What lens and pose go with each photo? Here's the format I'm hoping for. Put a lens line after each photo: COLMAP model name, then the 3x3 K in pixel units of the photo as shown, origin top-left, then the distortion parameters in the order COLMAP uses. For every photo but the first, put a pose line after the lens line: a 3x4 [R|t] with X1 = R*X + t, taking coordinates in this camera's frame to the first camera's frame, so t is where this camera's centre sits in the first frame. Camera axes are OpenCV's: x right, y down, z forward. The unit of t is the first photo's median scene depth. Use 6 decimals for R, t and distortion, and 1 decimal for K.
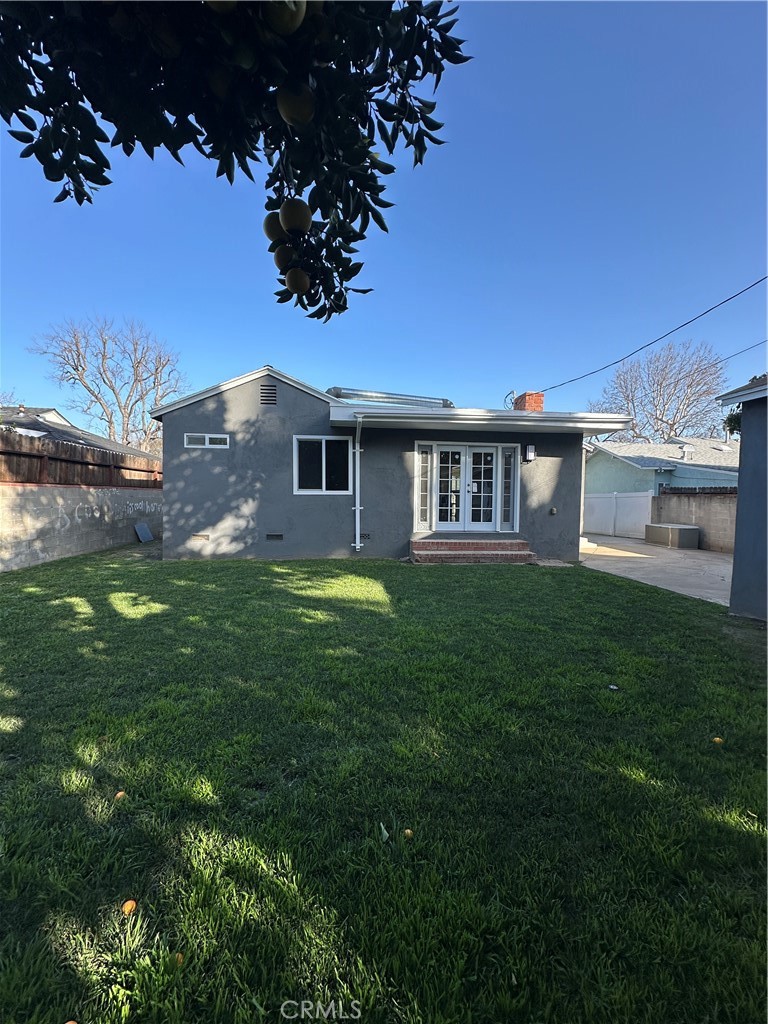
lens RADIAL K [[404.9, 0, 383.7], [0, 404.9, 511.6], [0, 0, 1]] dist [-0.004855, 0.000831]
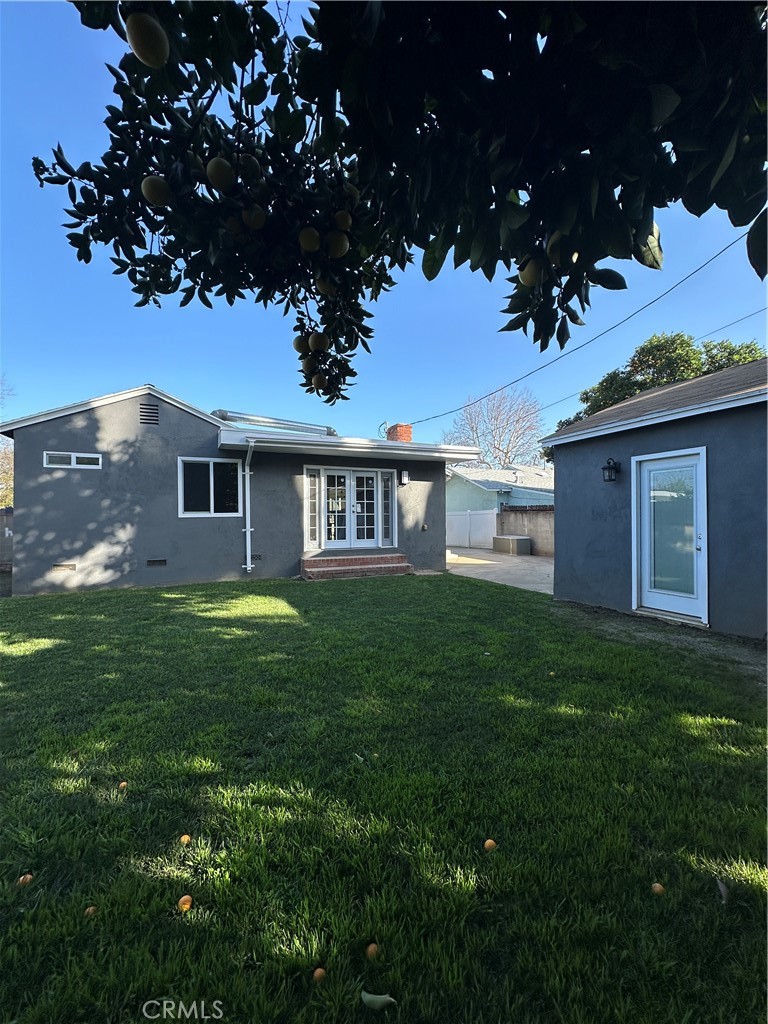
lens RADIAL K [[404.9, 0, 382.7], [0, 404.9, 514.8], [0, 0, 1]] dist [-0.004855, 0.000831]
pose [[0.949483, -0.017052, 0.313355, -0.067011], [0.030178, 0.998856, -0.037085, 0.001659], [-0.312364, 0.044668, 0.948912, -0.074921]]
